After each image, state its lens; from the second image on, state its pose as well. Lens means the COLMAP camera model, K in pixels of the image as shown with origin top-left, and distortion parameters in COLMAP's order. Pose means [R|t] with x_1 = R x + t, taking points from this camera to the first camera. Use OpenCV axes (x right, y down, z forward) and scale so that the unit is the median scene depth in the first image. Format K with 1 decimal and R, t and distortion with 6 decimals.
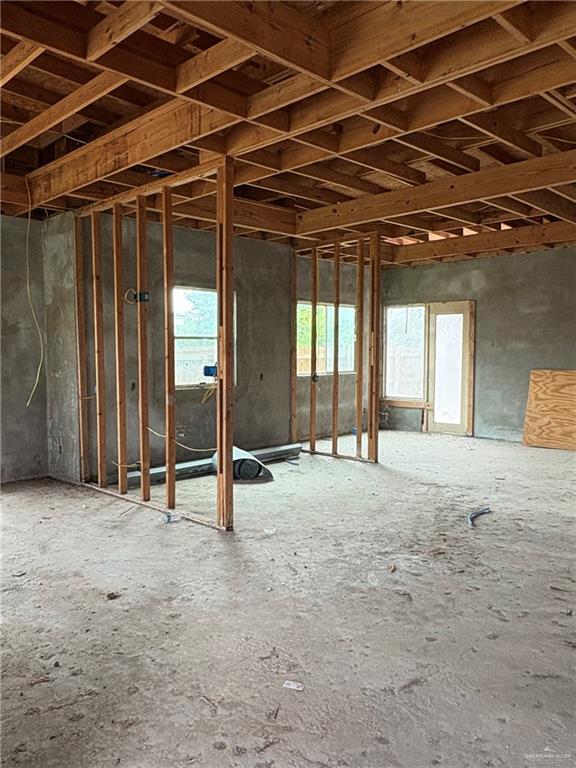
lens RADIAL K [[579.4, 0, 288.0], [0, 579.4, 384.0], [0, 0, 1]] dist [-0.001565, -0.000210]
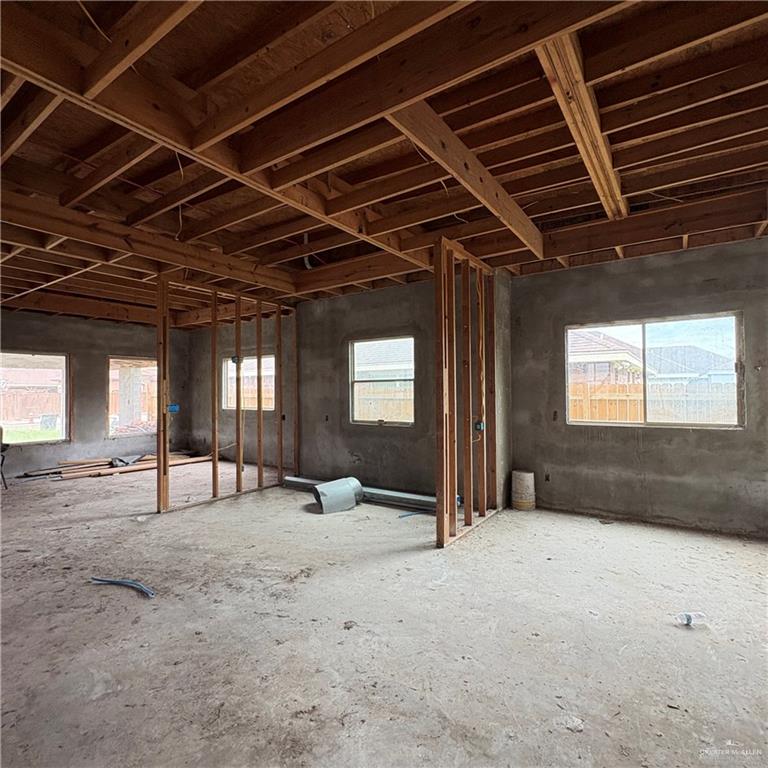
lens RADIAL K [[451.8, 0, 384.0], [0, 451.8, 384.0], [0, 0, 1]] dist [-0.003228, -0.001717]
pose [[0.167993, -0.007547, -0.985759, 1.086263], [-0.049301, 0.998655, -0.016047, -0.088160], [0.984555, 0.051295, 0.167395, 1.273408]]
